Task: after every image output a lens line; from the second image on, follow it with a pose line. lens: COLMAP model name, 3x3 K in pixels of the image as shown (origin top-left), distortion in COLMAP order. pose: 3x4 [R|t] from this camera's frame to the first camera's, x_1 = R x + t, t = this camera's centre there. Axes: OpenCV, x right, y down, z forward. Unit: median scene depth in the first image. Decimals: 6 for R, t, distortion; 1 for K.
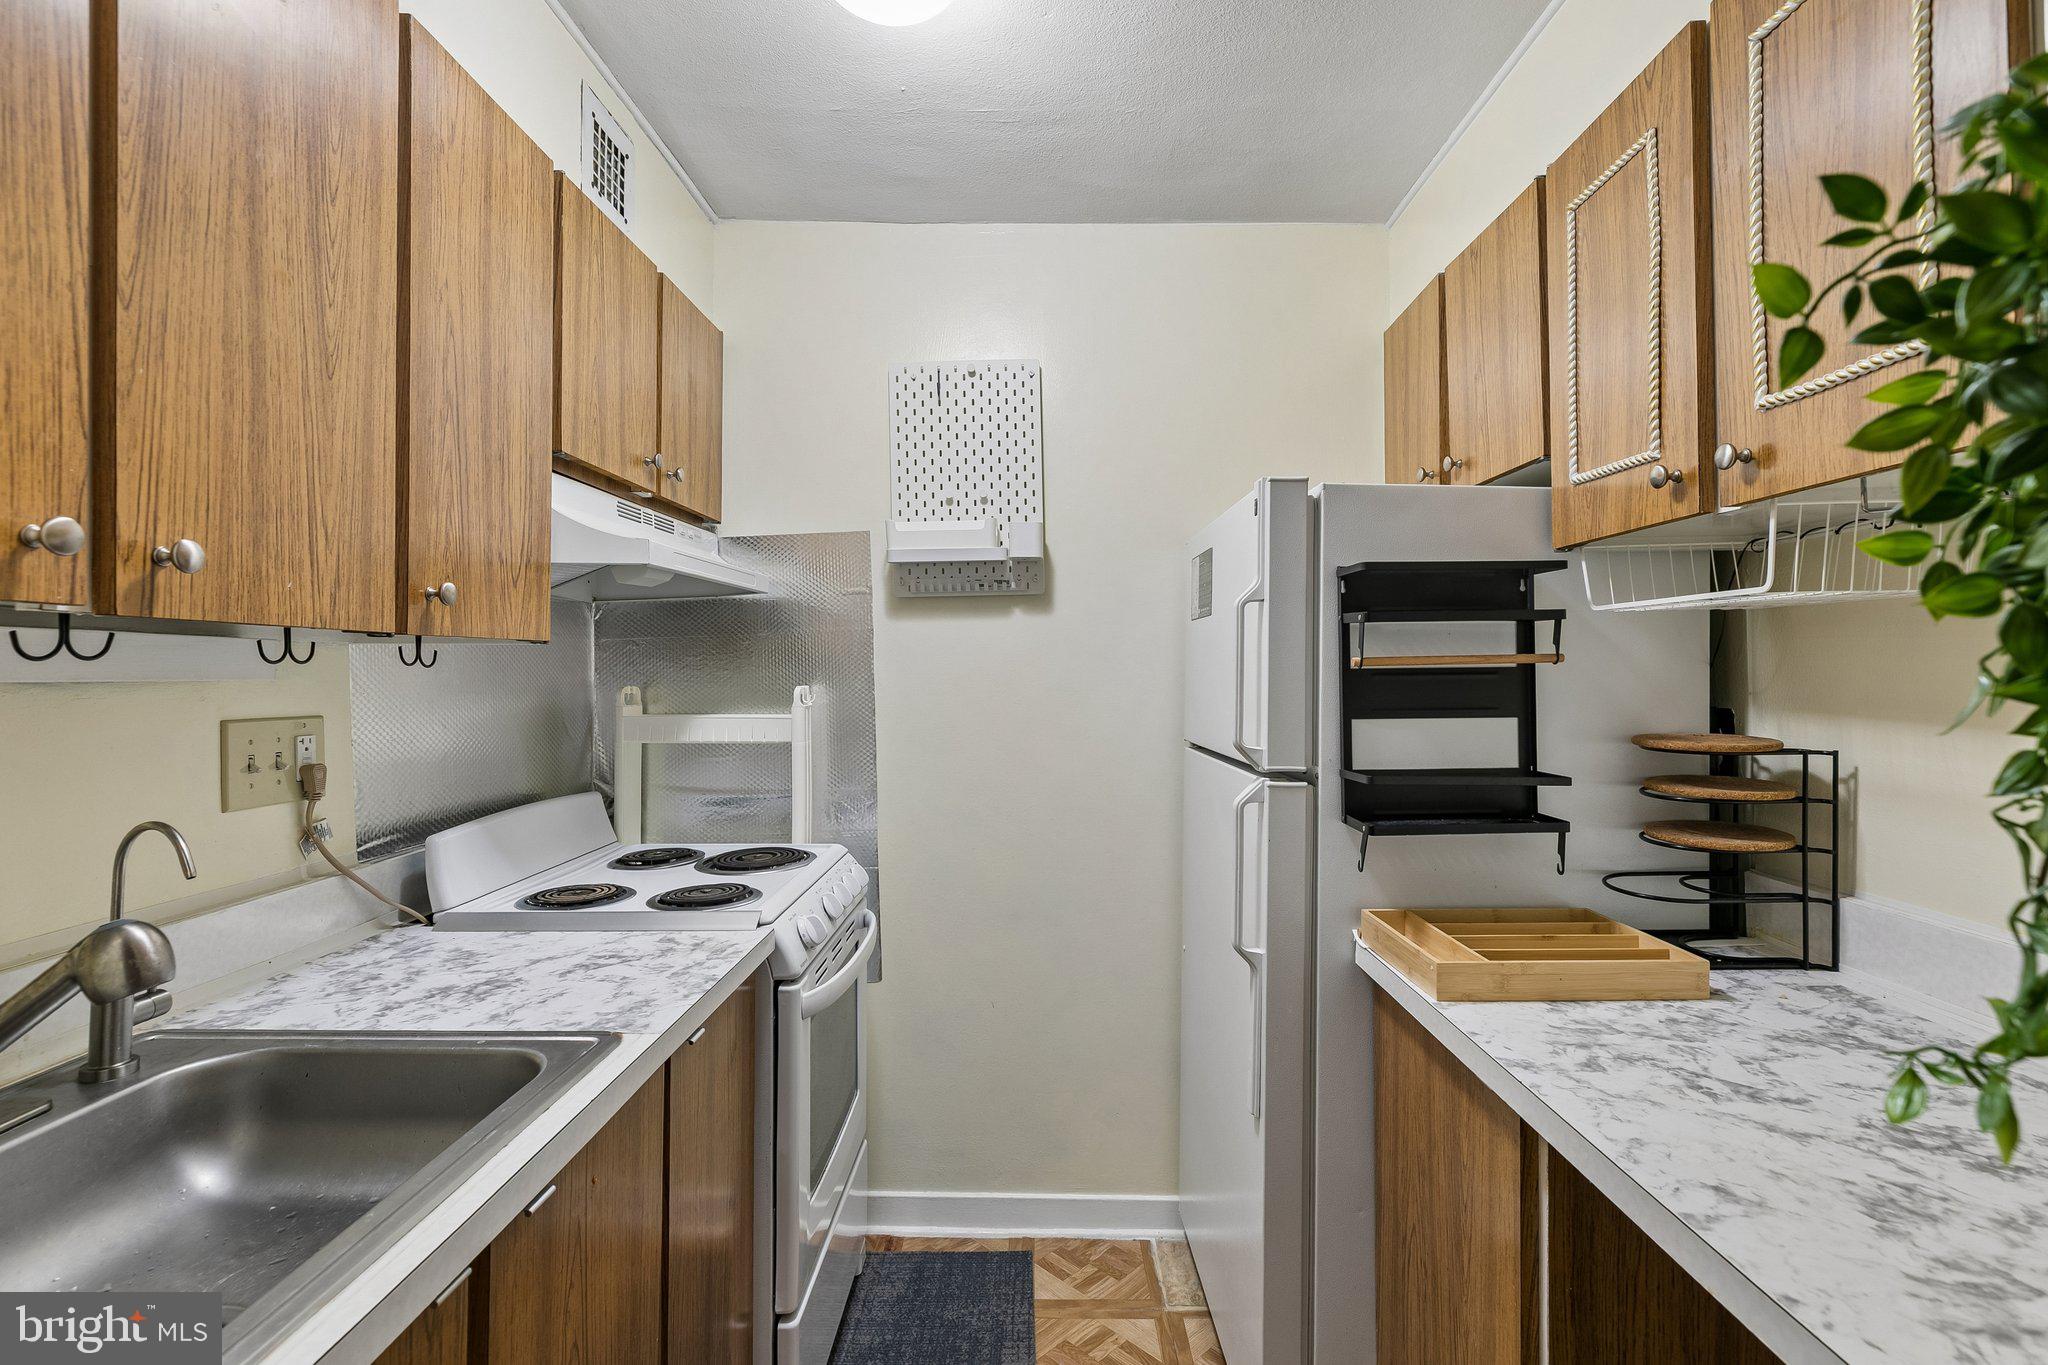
lens RADIAL K [[929.1, 0, 1025.7], [0, 929.1, 650.3], [0, 0, 1]] dist [0.000071, -0.000663]
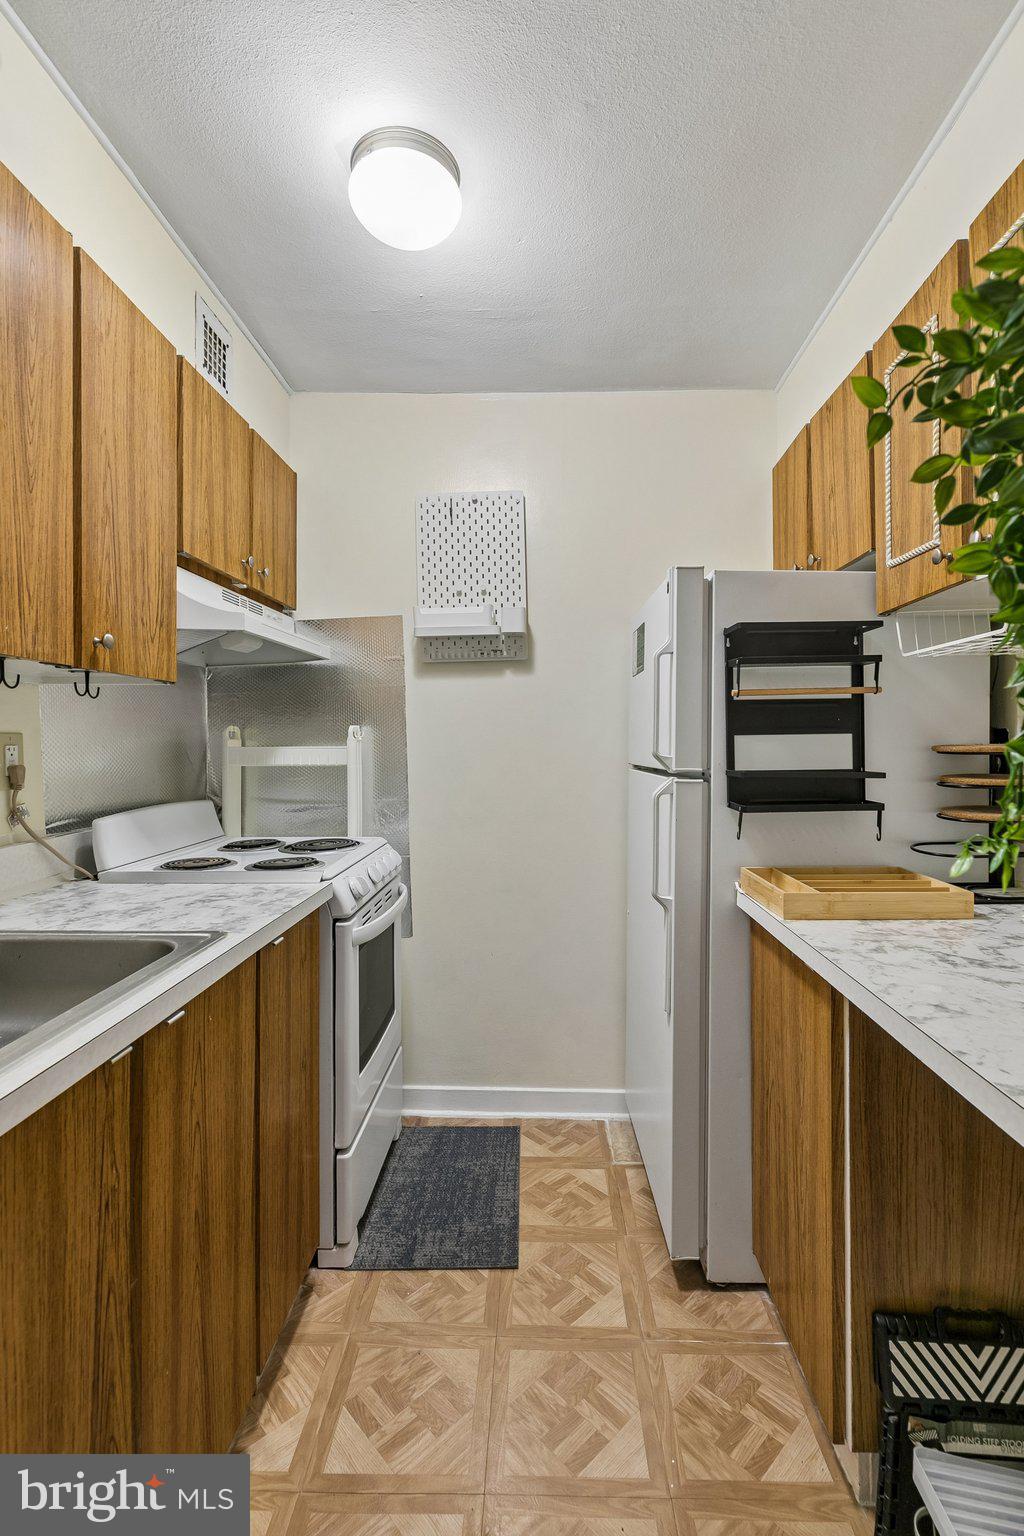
lens RADIAL K [[703.2, 0, 520.7], [0, 703.2, 731.6], [0, 0, 1]] dist [-0.000675, -0.000261]
pose [[0.999869, -0.003710, -0.015735, 0.042054], [0.003847, 0.999954, 0.008733, 0.061815], [0.015702, -0.008793, 0.999838, -0.089535]]
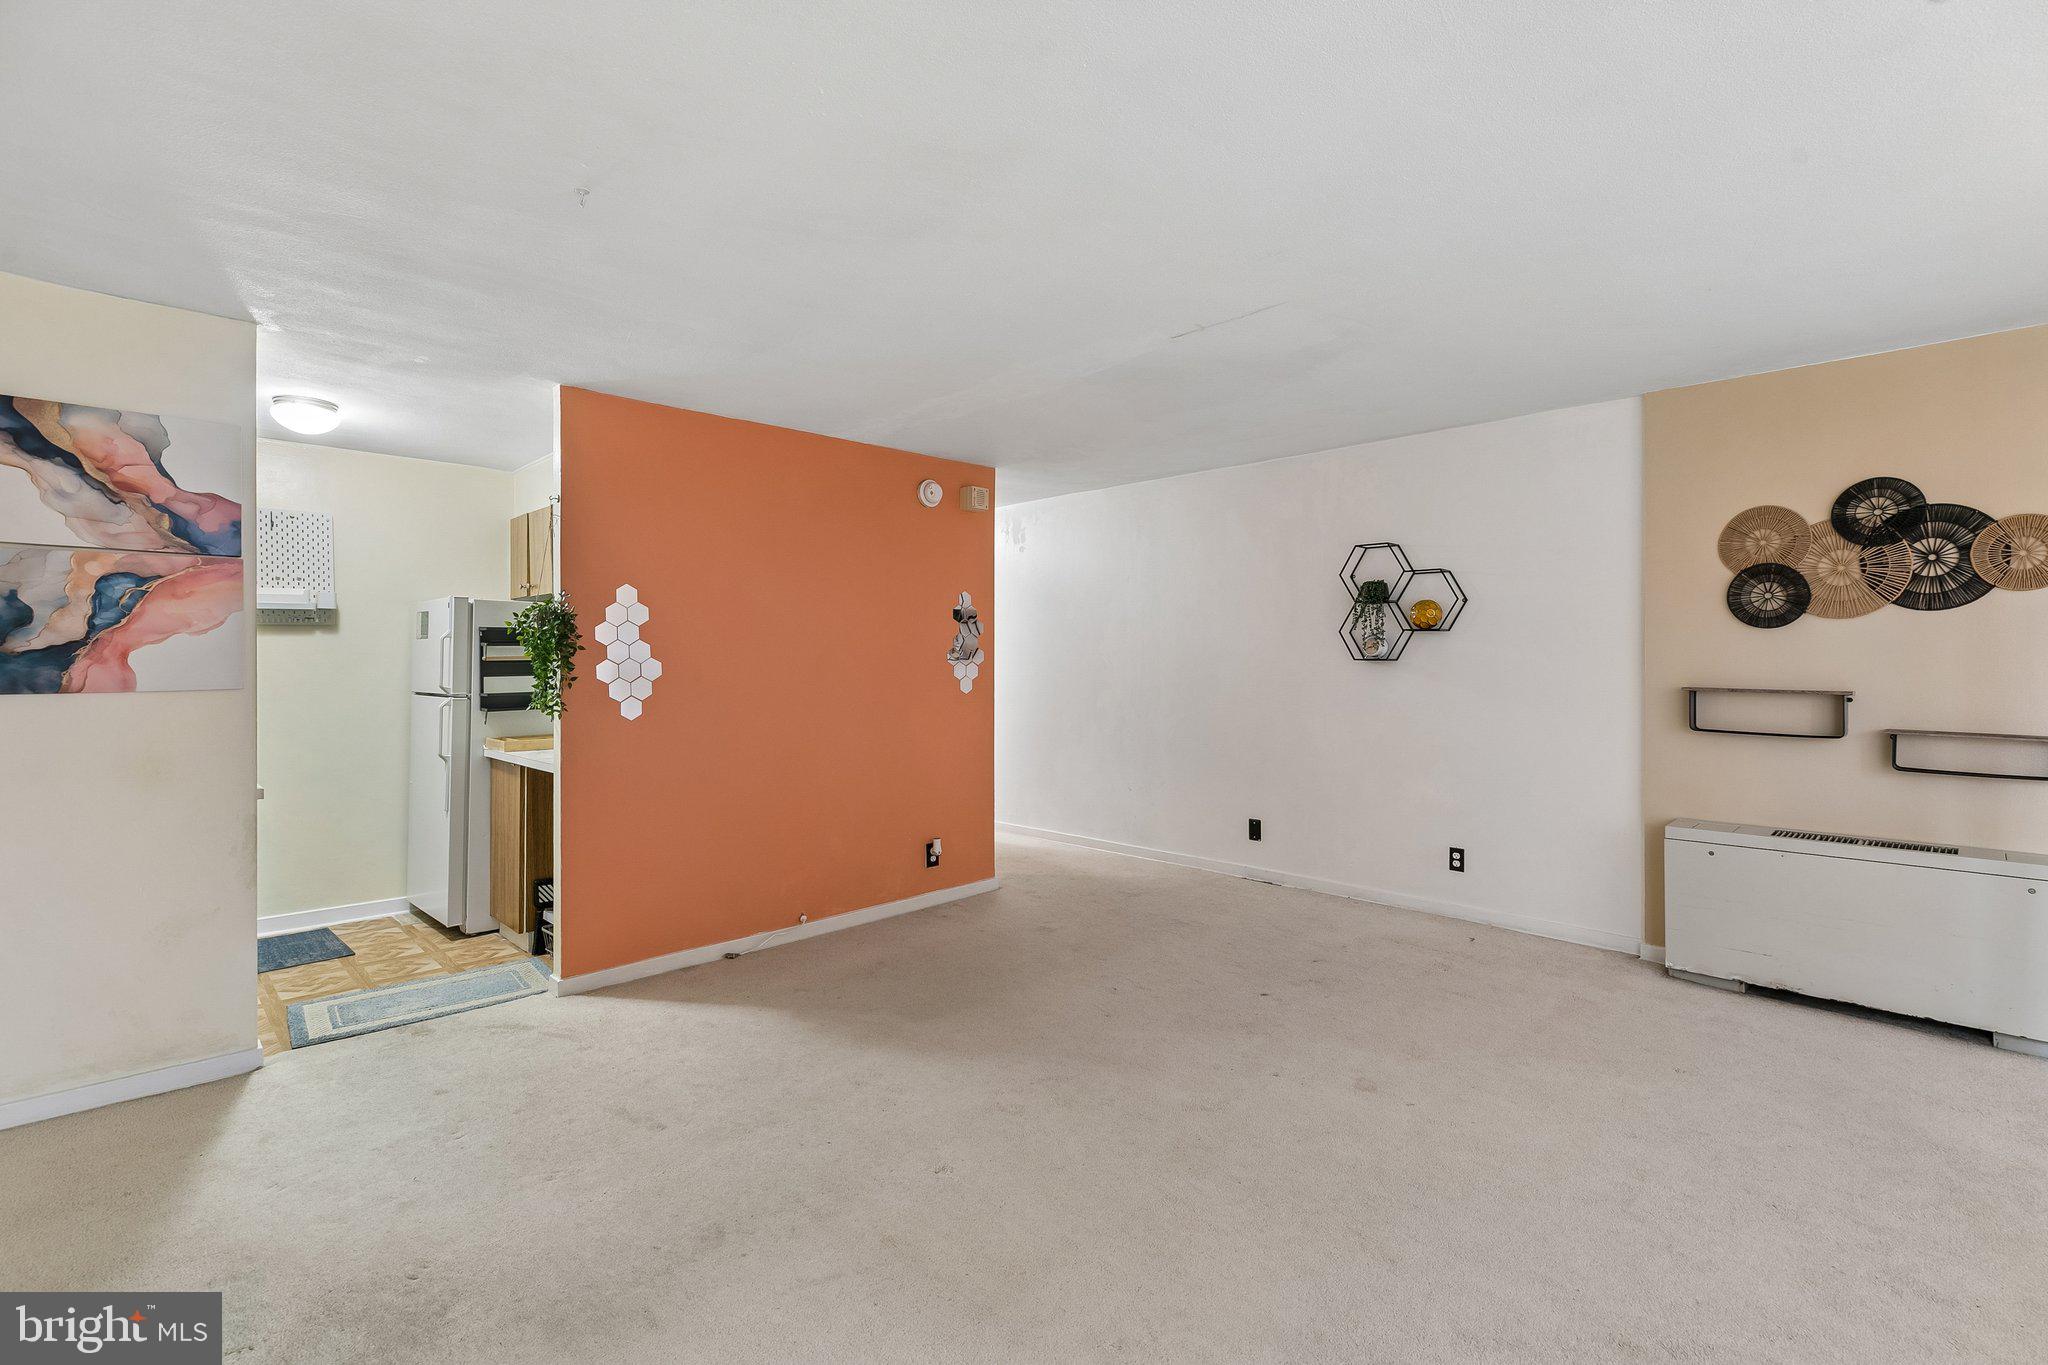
lens RADIAL K [[929.1, 0, 1025.7], [0, 929.1, 650.3], [0, 0, 1]] dist [0.000071, -0.000663]
pose [[0.698354, 0.003859, 0.715742, -0.628340], [-0.016191, 0.999815, 0.010407, -0.078921], [-0.715569, -0.018857, 0.698287, -2.556047]]
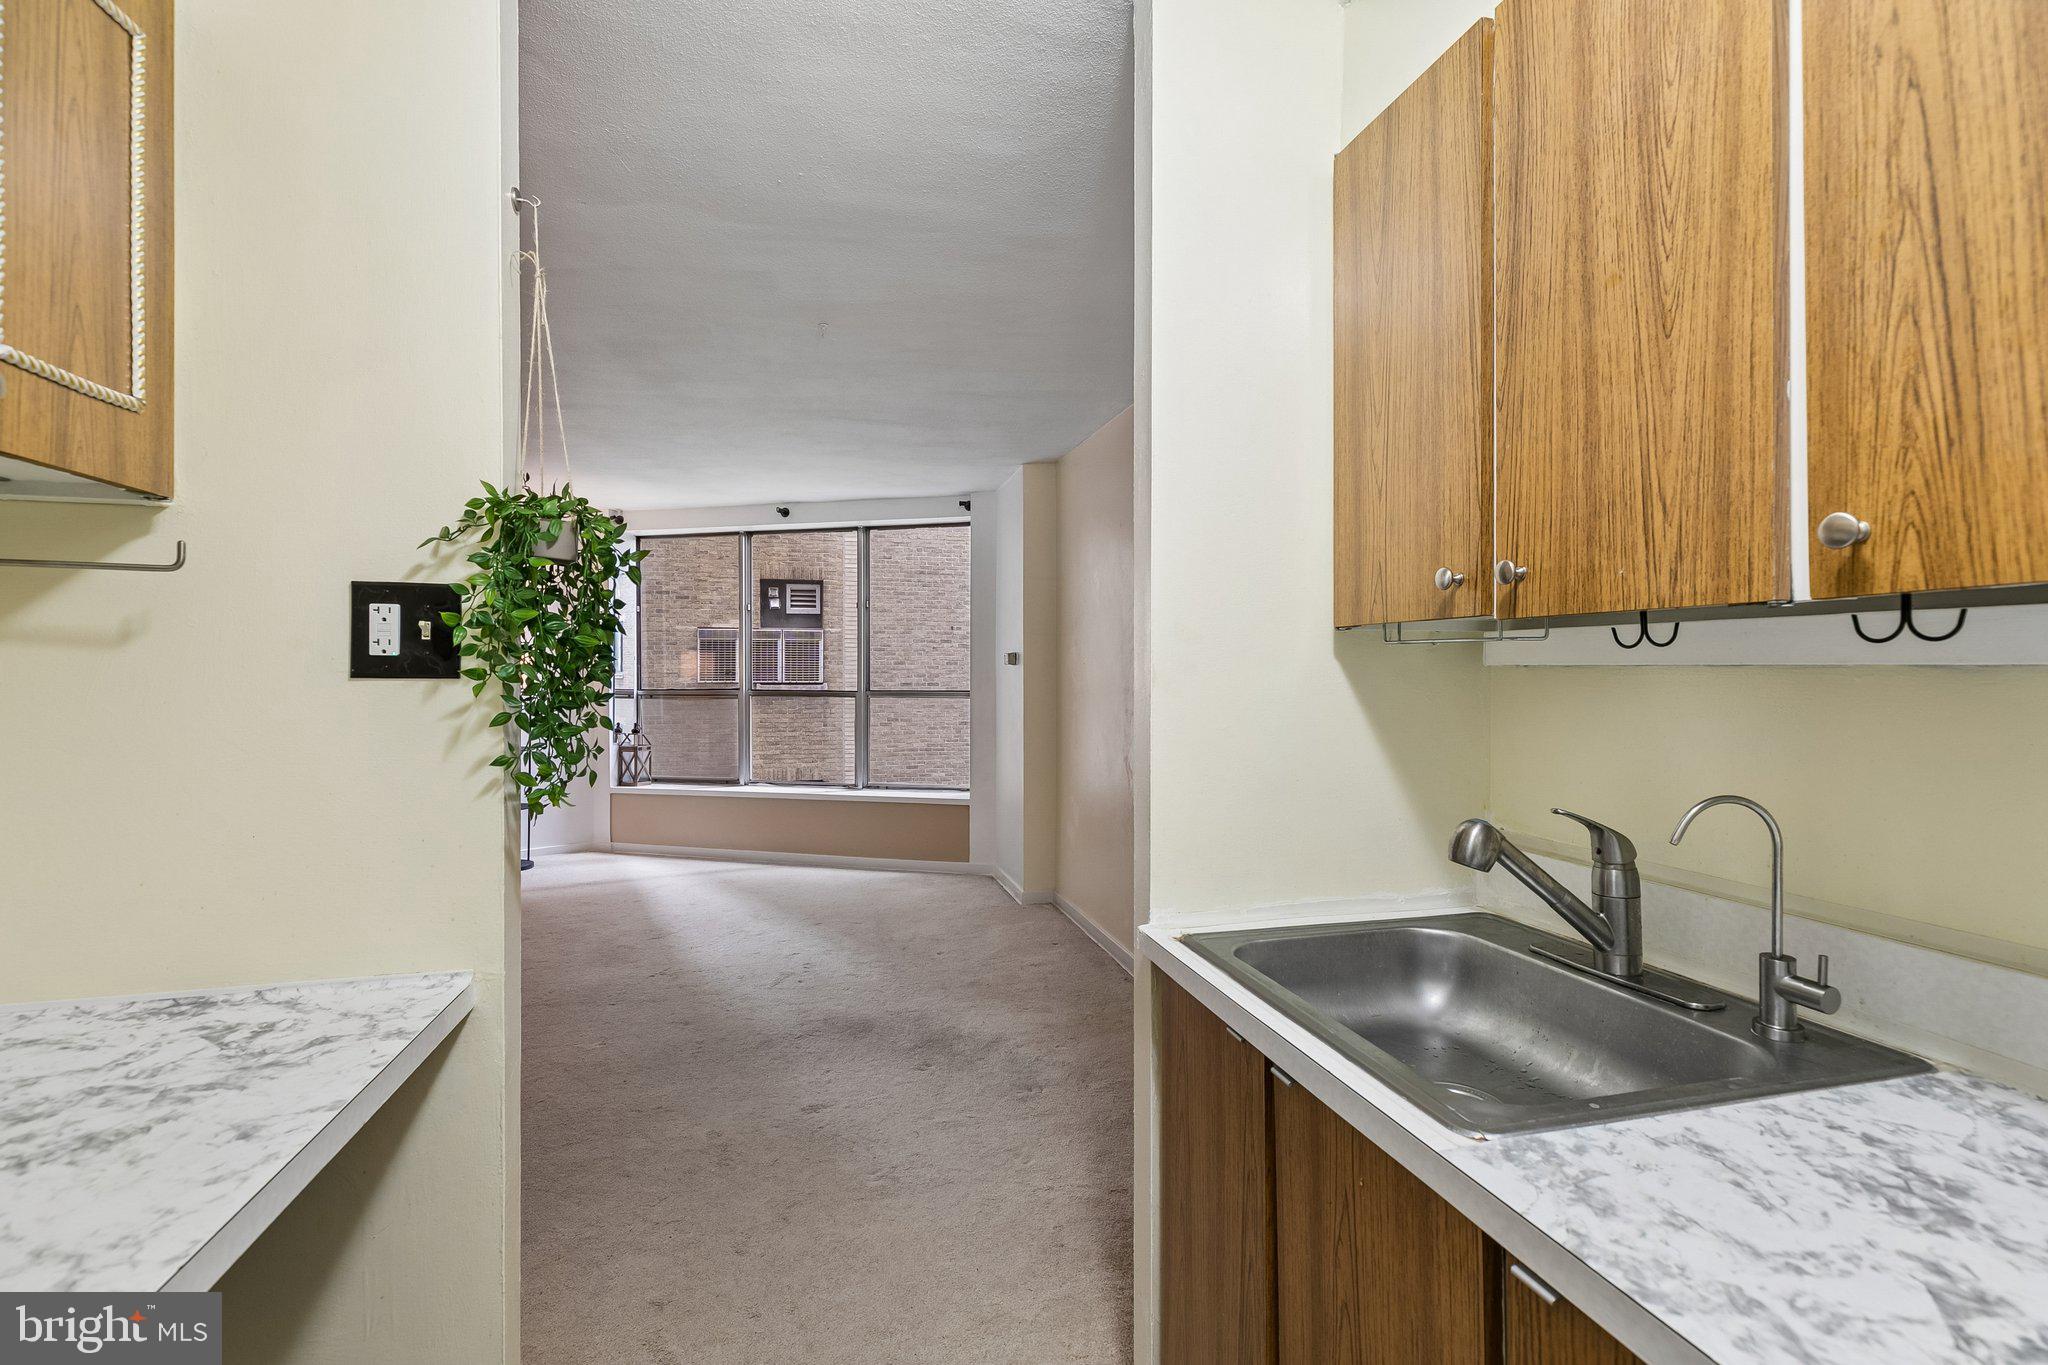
lens RADIAL K [[959.1, 0, 1071.3], [0, 959.1, 668.2], [0, 0, 1]] dist [0.013852, -0.000168]
pose [[-0.950833, 0.003999, -0.309678, 0.080759], [0.011741, 0.999663, -0.023142, 0.036816], [0.309481, -0.025640, -0.950560, 1.215600]]
